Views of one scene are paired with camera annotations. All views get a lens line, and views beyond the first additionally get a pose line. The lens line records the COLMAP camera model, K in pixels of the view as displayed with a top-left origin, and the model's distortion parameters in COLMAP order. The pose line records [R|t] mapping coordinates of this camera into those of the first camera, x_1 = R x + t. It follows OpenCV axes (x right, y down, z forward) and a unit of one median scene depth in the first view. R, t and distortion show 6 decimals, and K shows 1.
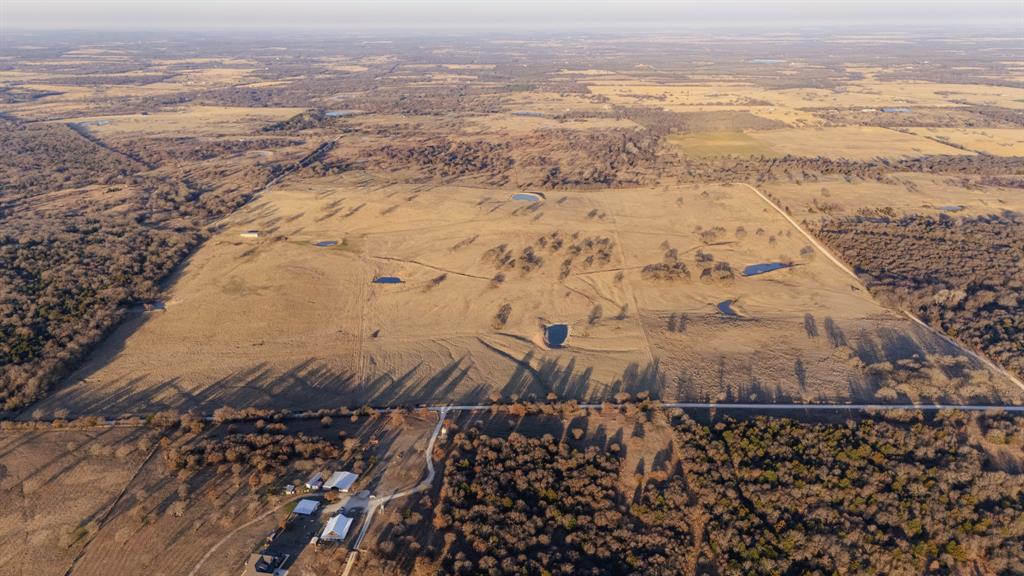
lens RADIAL K [[740.6, 0, 512.0], [0, 740.6, 288.0], [0, 0, 1]] dist [0.103154, -0.103212]
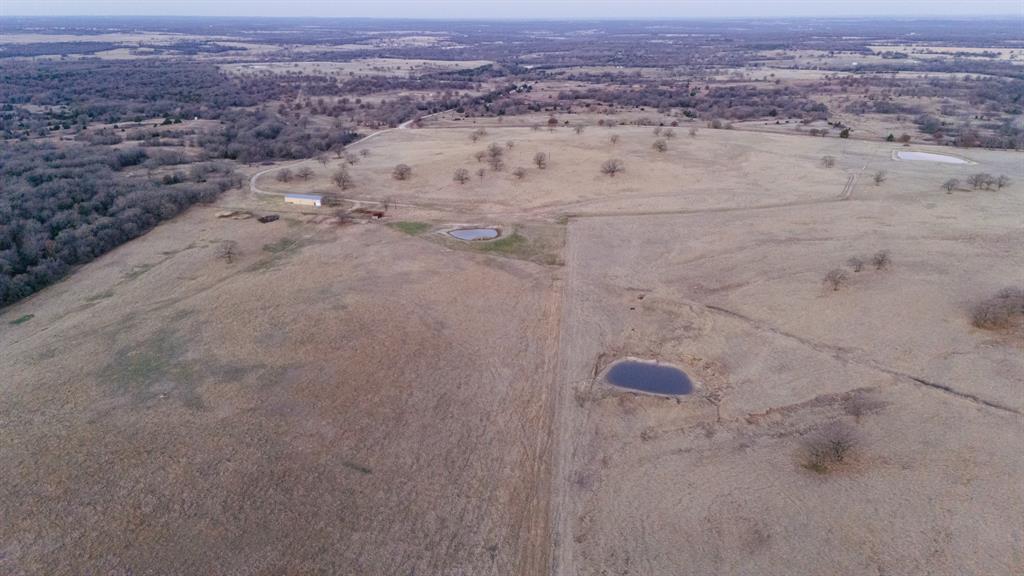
lens RADIAL K [[740.6, 0, 512.0], [0, 740.6, 288.0], [0, 0, 1]] dist [0.103154, -0.103212]
pose [[0.967448, 0.088736, -0.237001, -0.116686], [-0.086901, 0.996051, 0.018200, -0.034696], [0.237680, 0.002988, 0.971339, 0.544708]]
